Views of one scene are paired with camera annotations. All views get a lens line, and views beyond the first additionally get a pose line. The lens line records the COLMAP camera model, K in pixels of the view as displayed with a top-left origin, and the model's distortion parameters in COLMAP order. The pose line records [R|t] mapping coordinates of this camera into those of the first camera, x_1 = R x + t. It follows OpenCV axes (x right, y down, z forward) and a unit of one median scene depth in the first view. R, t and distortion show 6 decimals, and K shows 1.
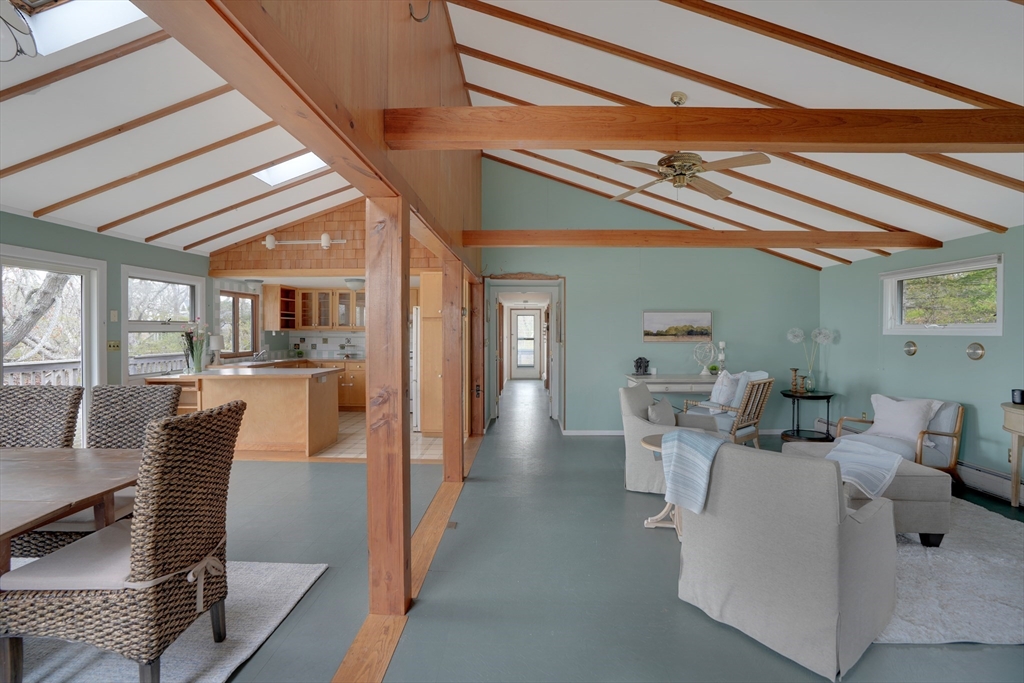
lens RADIAL K [[491.7, 0, 512.0], [0, 491.7, 341.5], [0, 0, 1]] dist [-0.055351, 0.019469]
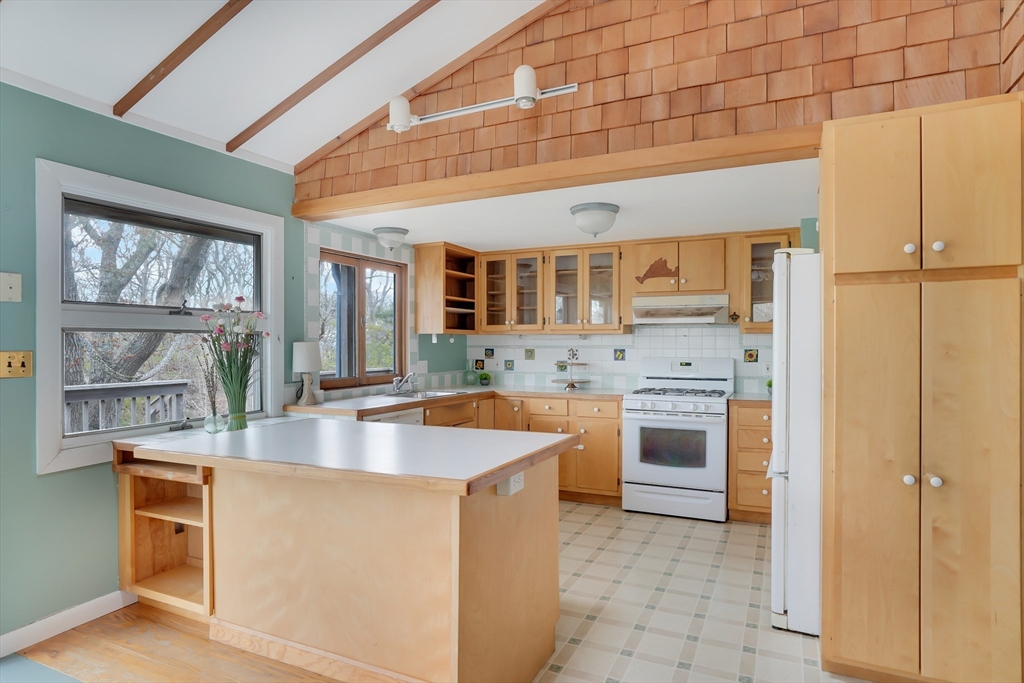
lens RADIAL K [[581.5, 0, 510.6], [0, 581.5, 347.6], [0, 0, 1]] dist [-0.056380, 0.038017]
pose [[0.917379, -0.001944, -0.398011, -0.180619], [-0.004011, 0.999892, -0.014130, 0.000564], [0.397996, 0.014559, 0.917272, 0.492571]]
